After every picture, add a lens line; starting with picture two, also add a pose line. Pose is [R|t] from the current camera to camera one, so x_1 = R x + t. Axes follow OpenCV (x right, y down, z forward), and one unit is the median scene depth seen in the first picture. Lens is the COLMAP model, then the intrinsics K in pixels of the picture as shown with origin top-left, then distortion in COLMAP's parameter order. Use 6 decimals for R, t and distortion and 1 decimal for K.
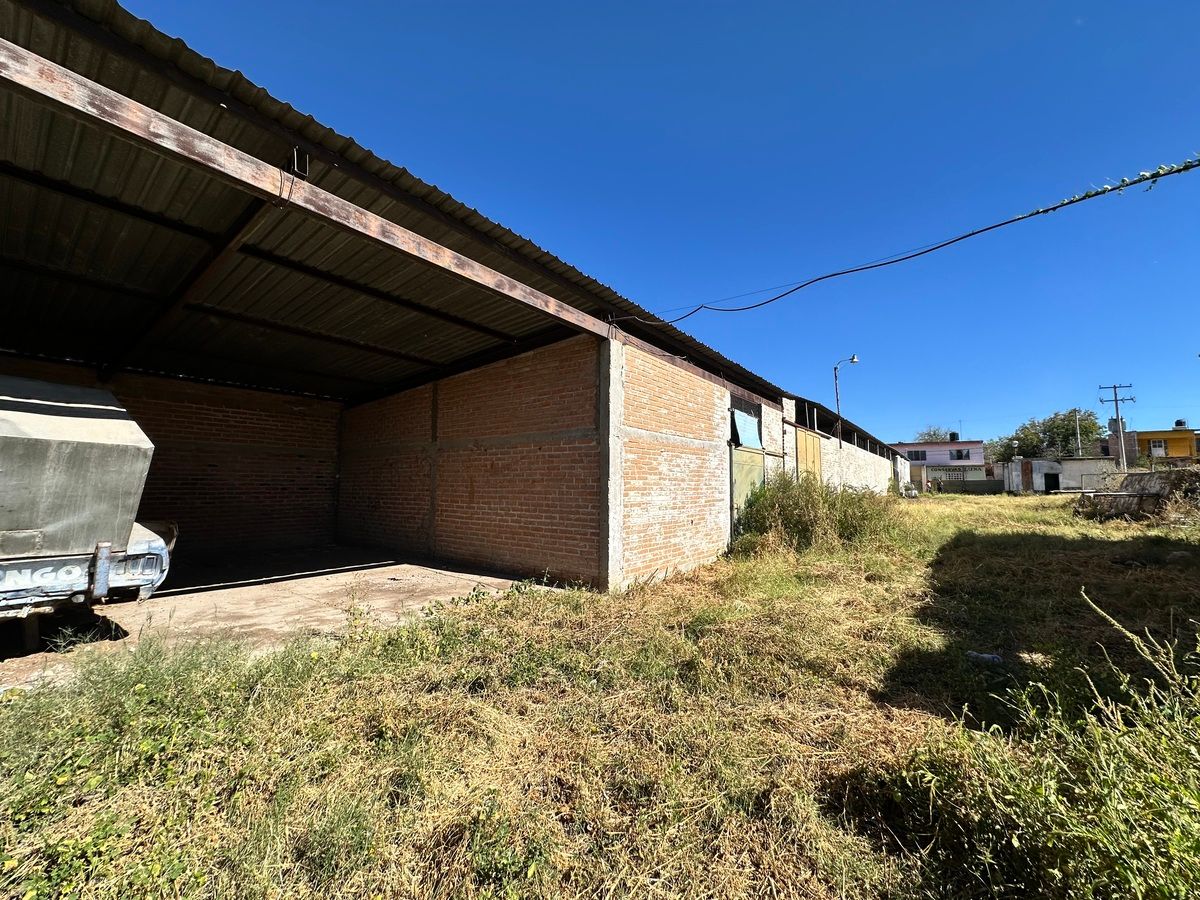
lens RADIAL K [[475.6, 0, 599.1], [0, 475.6, 451.0], [0, 0, 1]] dist [-0.001275, -0.000027]
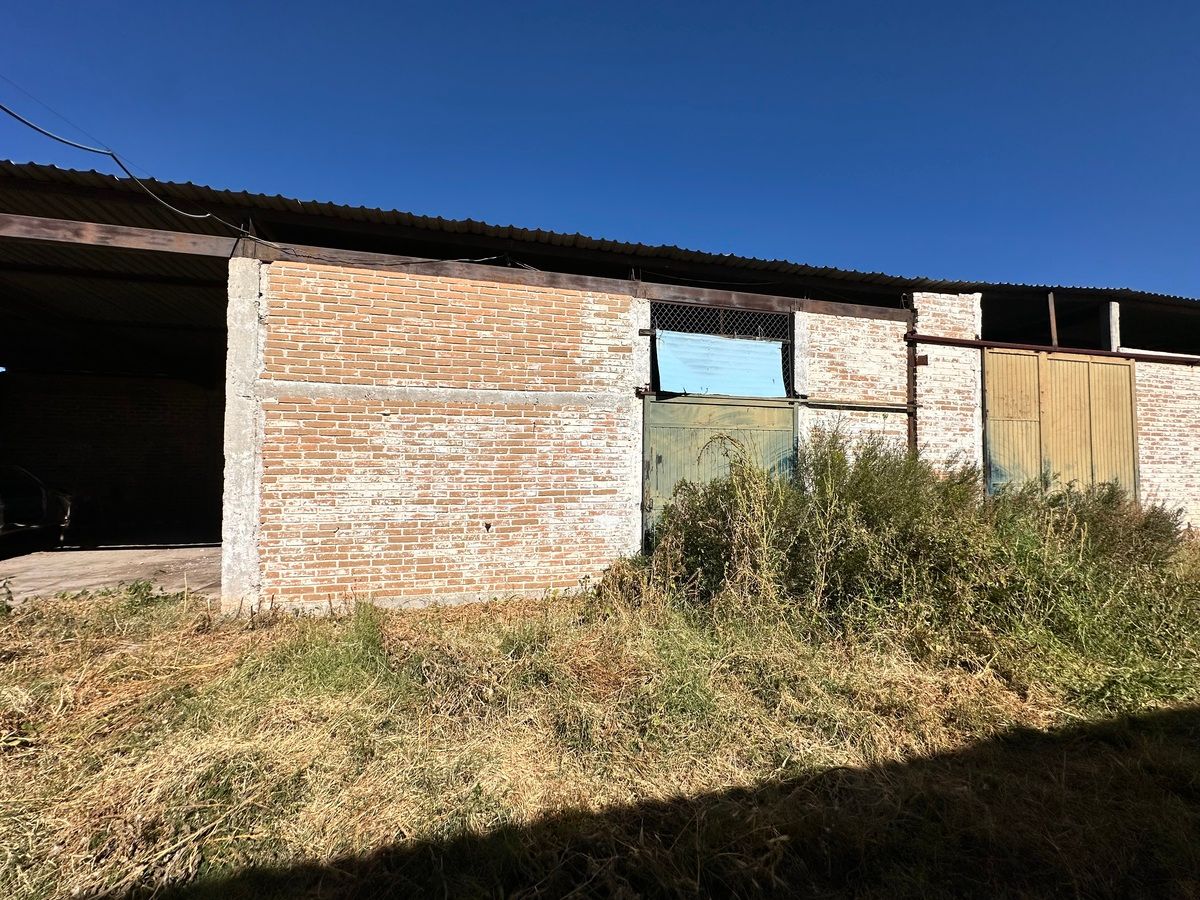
lens RADIAL K [[475.6, 0, 600.1], [0, 475.6, 456.7], [0, 0, 1]] dist [-0.001275, -0.000027]
pose [[0.776329, -0.024080, -0.629868, 0.634118], [0.048958, 0.998555, 0.022167, 0.049004], [0.628424, -0.048046, 0.776386, 0.565040]]
